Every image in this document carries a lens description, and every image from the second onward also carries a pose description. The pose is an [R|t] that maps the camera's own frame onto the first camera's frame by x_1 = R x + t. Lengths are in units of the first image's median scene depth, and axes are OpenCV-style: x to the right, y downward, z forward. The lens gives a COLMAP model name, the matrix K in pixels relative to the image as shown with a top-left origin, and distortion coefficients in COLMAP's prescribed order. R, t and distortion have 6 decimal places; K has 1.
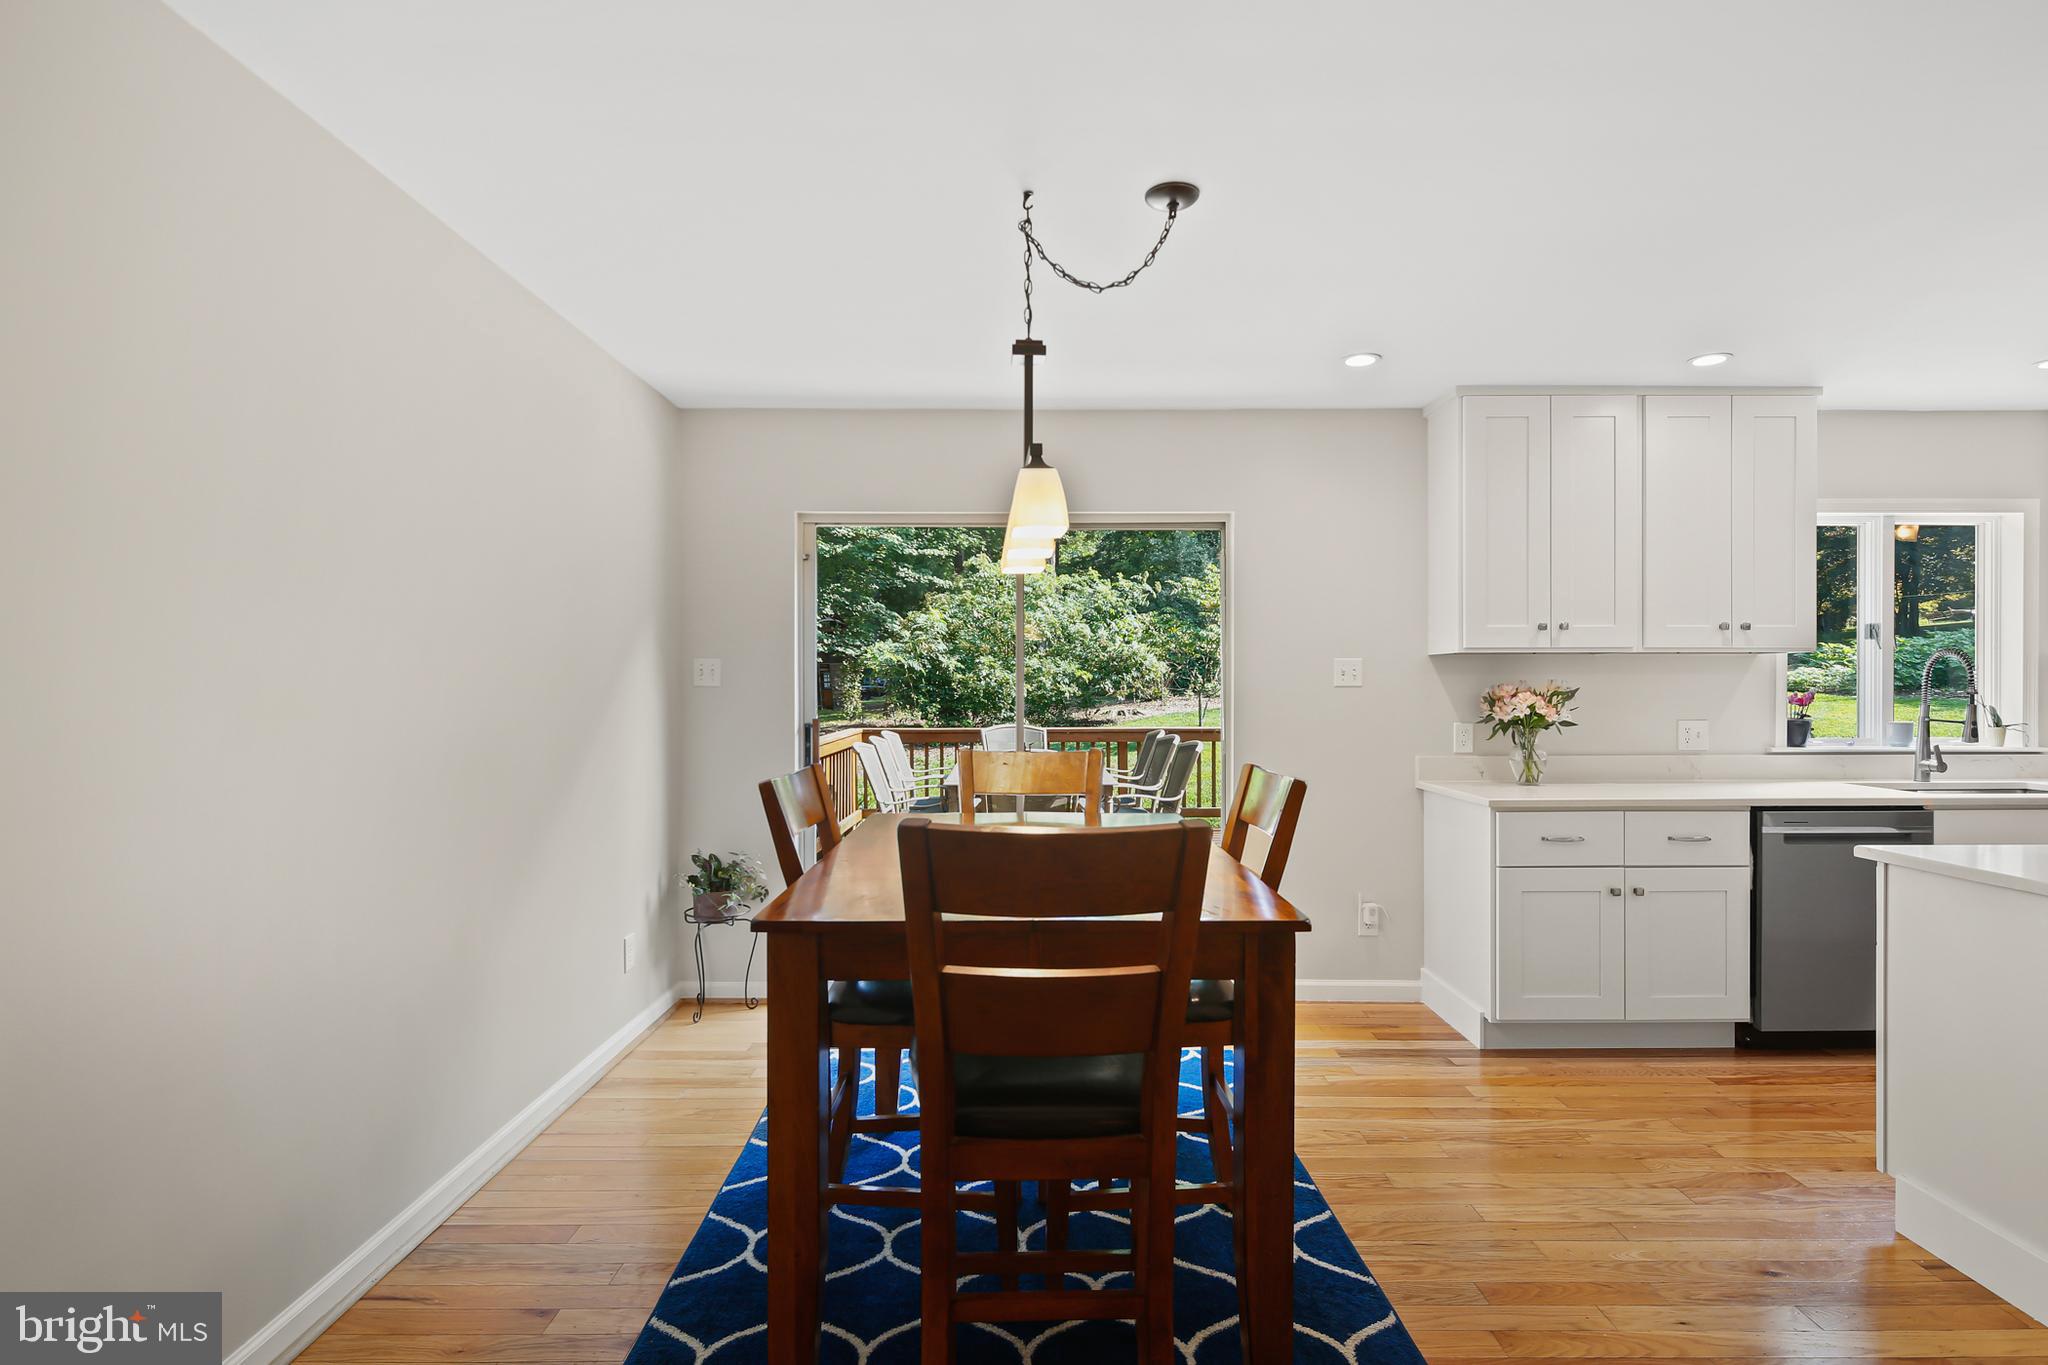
lens RADIAL K [[1012.7, 0, 1041.2], [0, 1012.7, 683.6], [0, 0, 1]] dist [0.002675, -0.002621]
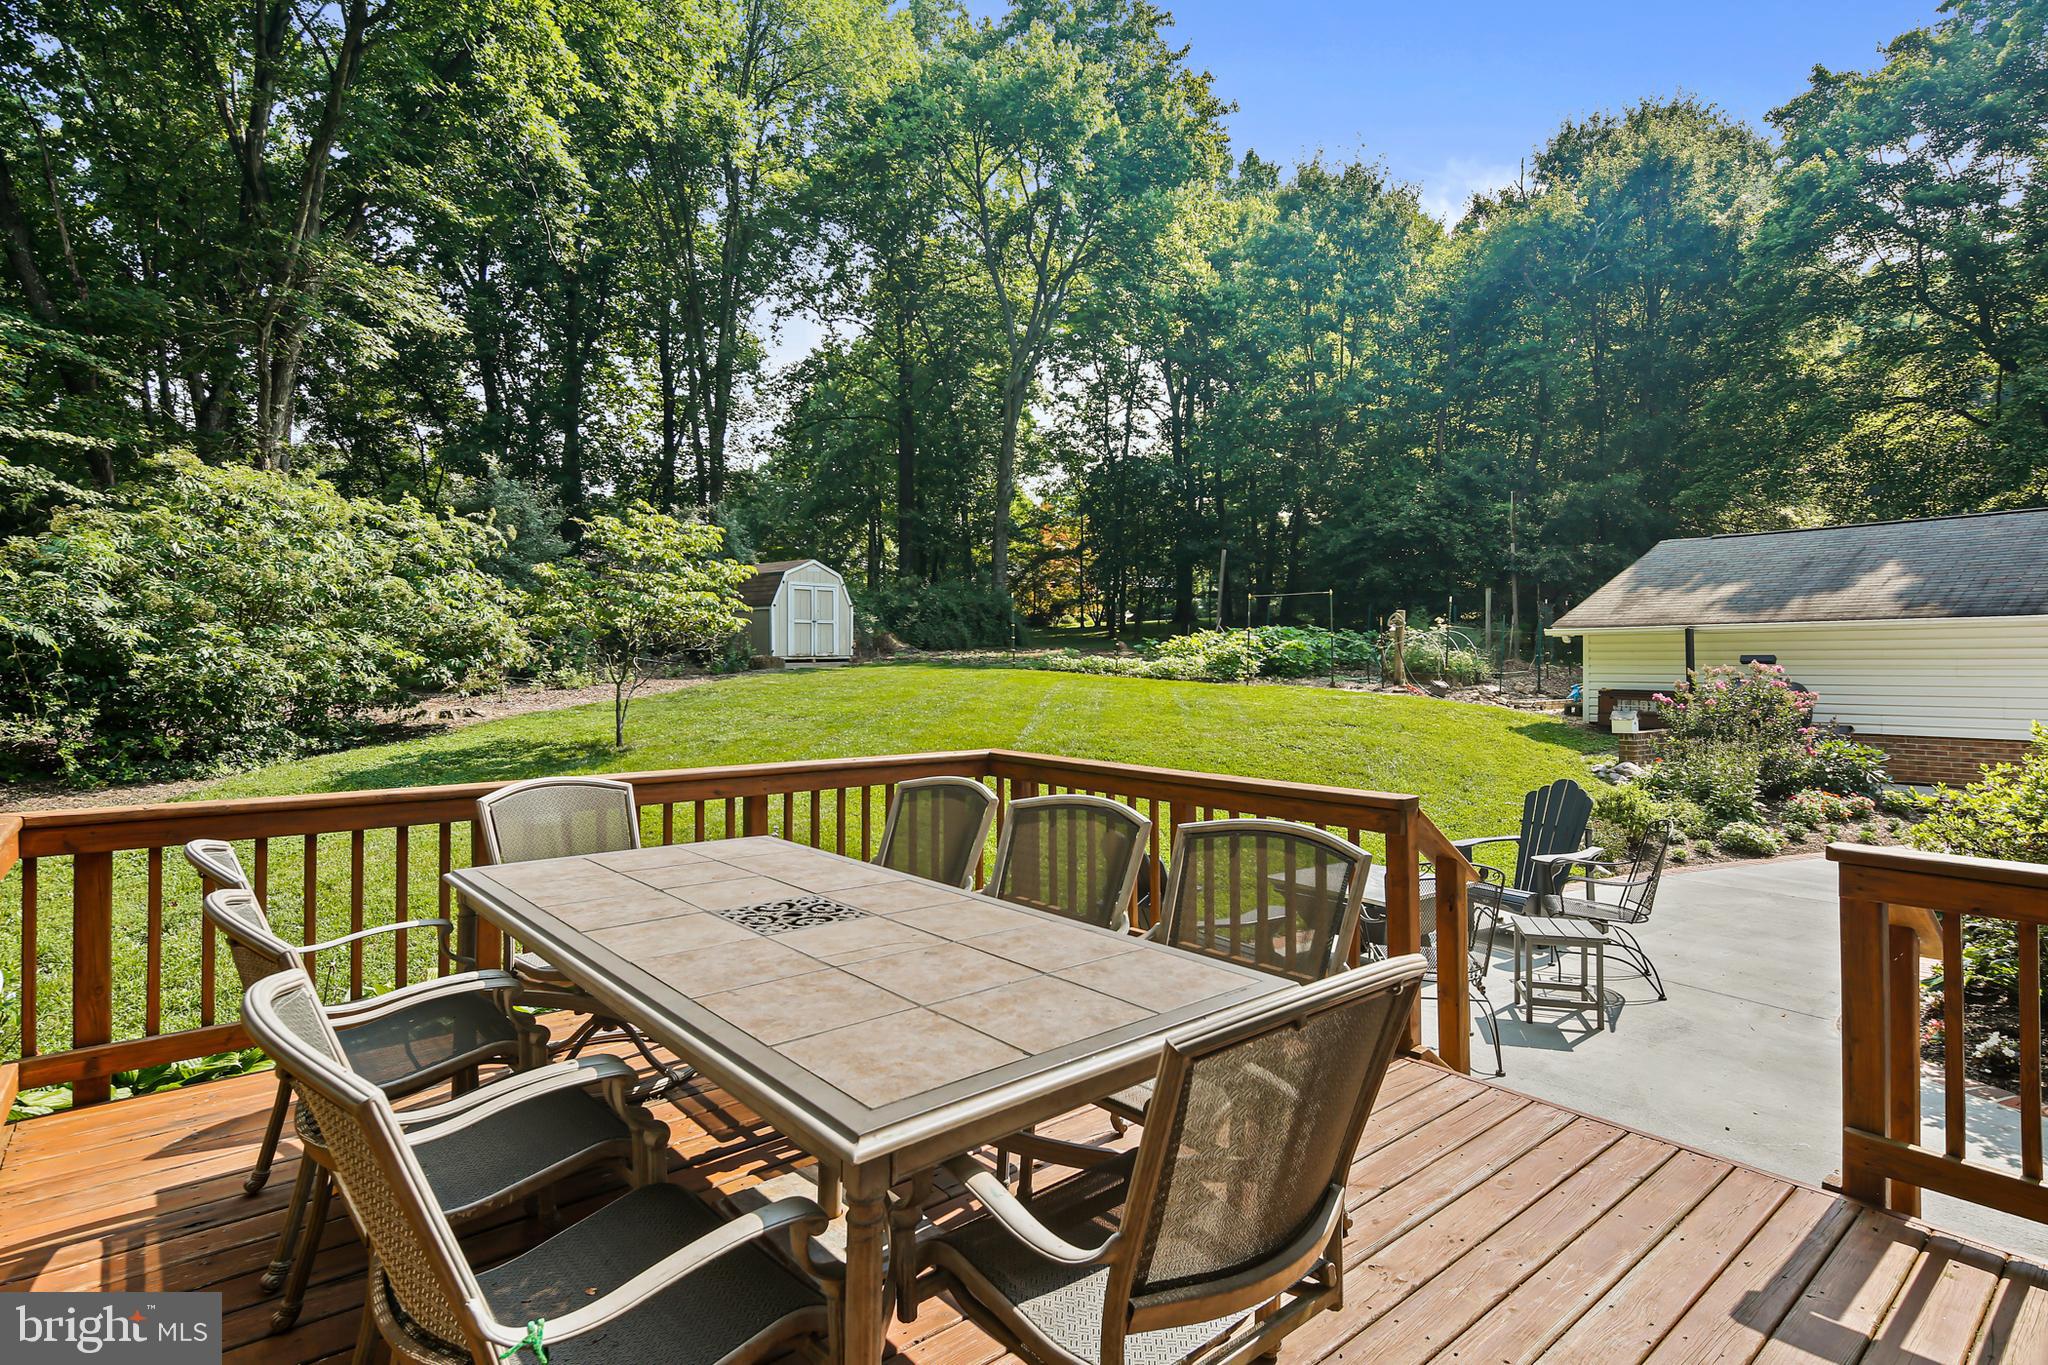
lens RADIAL K [[1012.7, 0, 1029.9], [0, 1012.7, 652.4], [0, 0, 1]] dist [0.002675, -0.002621]
pose [[0.762544, 0.013774, 0.646790, -0.328915], [-0.003931, 0.999854, -0.016659, -0.013239], [-0.646925, 0.010161, 0.762486, 1.244045]]
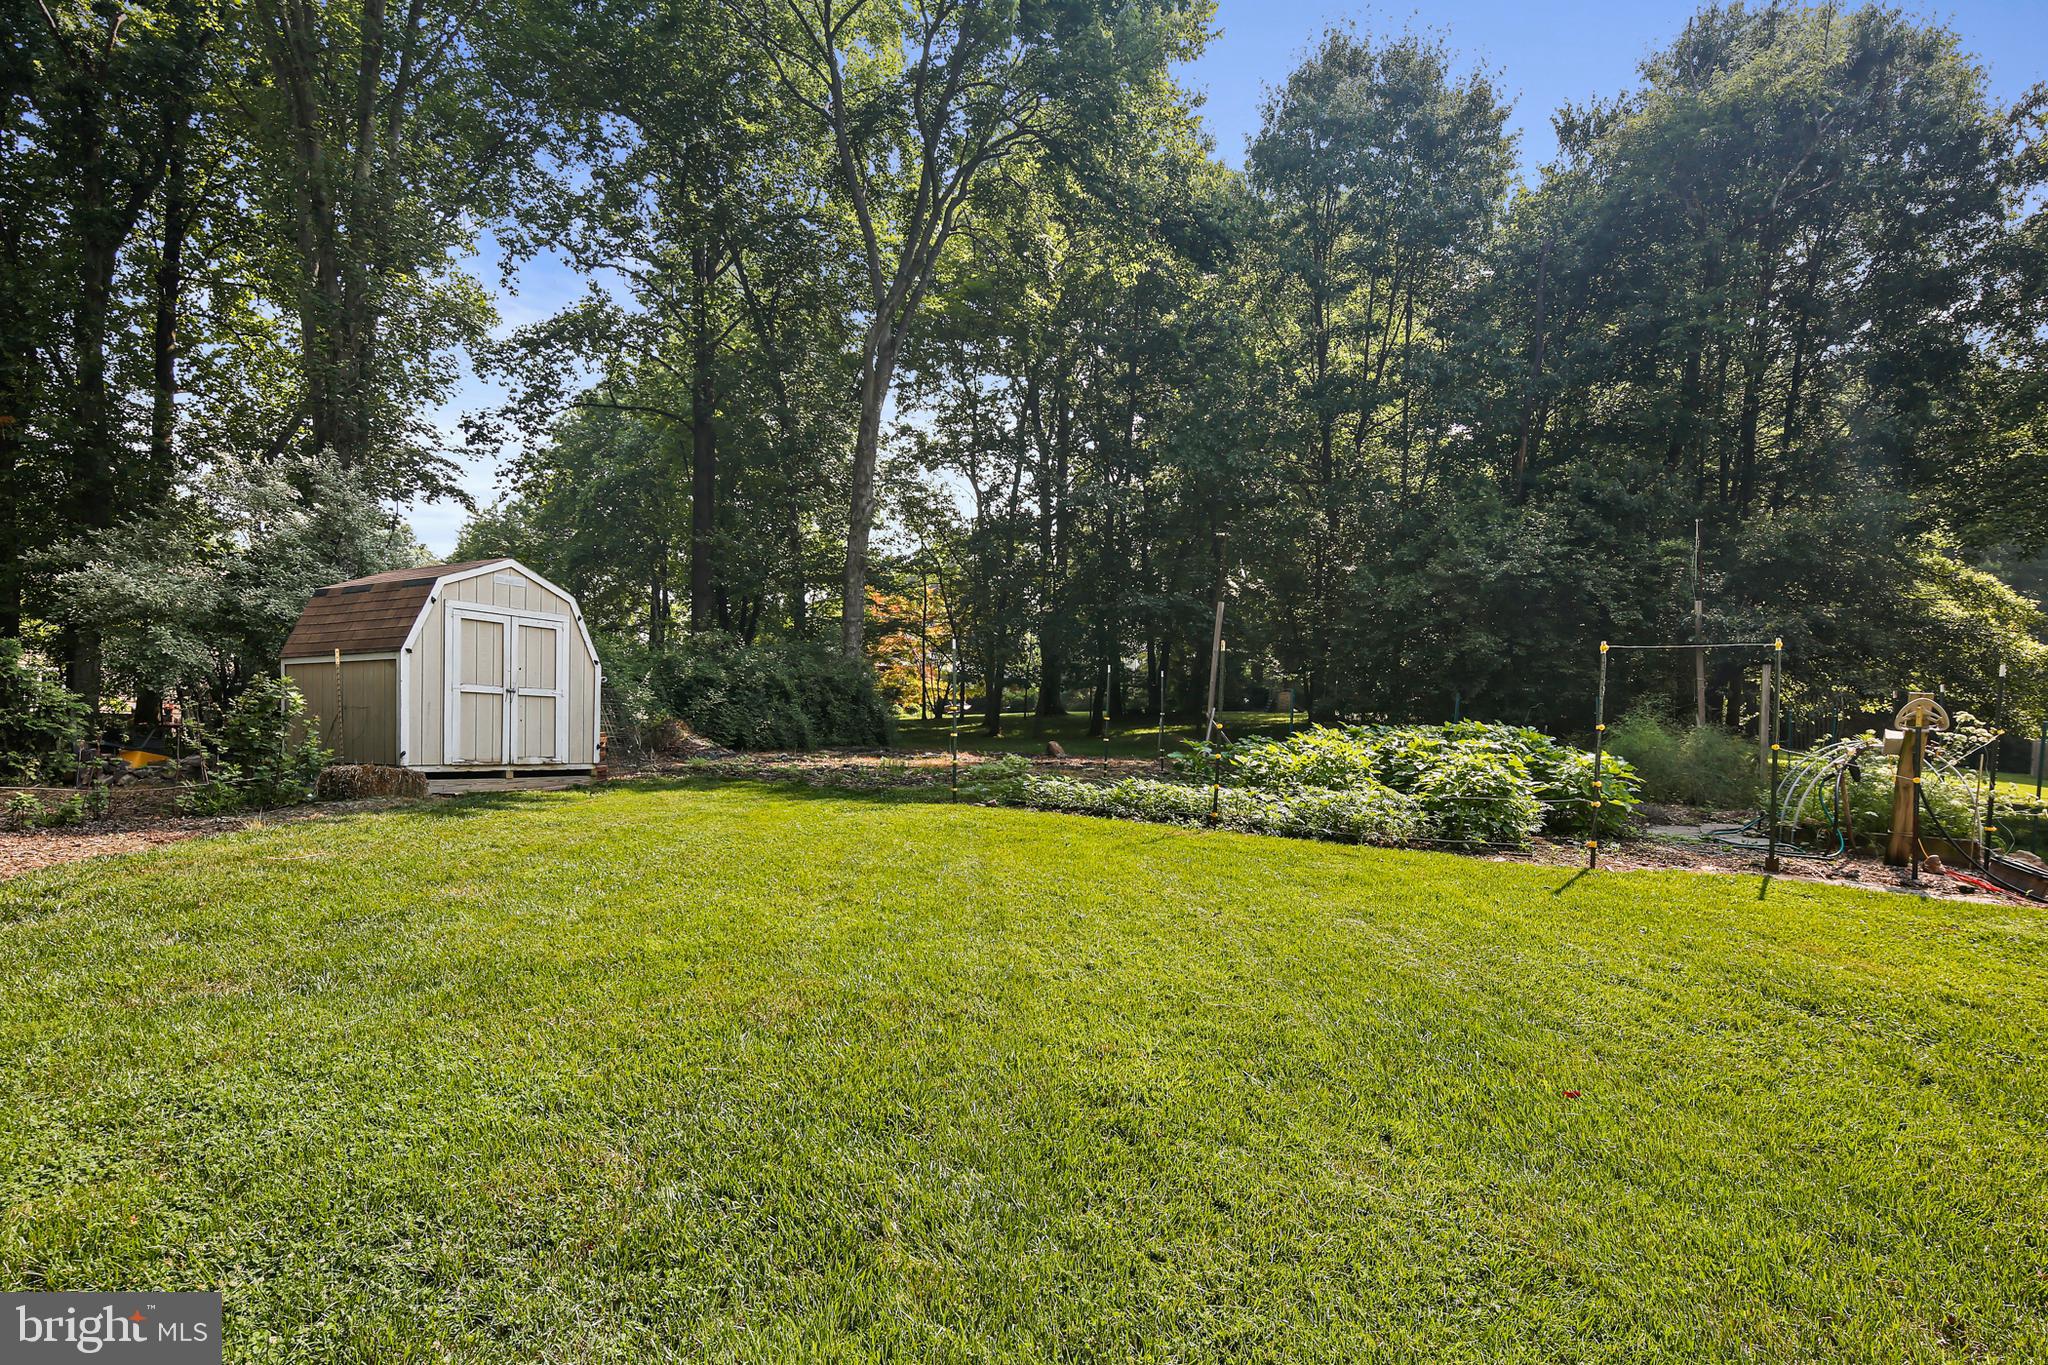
lens RADIAL K [[1012.7, 0, 1010.9], [0, 1012.7, 760.6], [0, 0, 1]] dist [0.002675, -0.002621]
pose [[0.632465, 0.014311, 0.774457, 1.331422], [-0.019092, 0.999814, -0.002883, -0.122678], [-0.774354, -0.012962, 0.632620, 3.865575]]
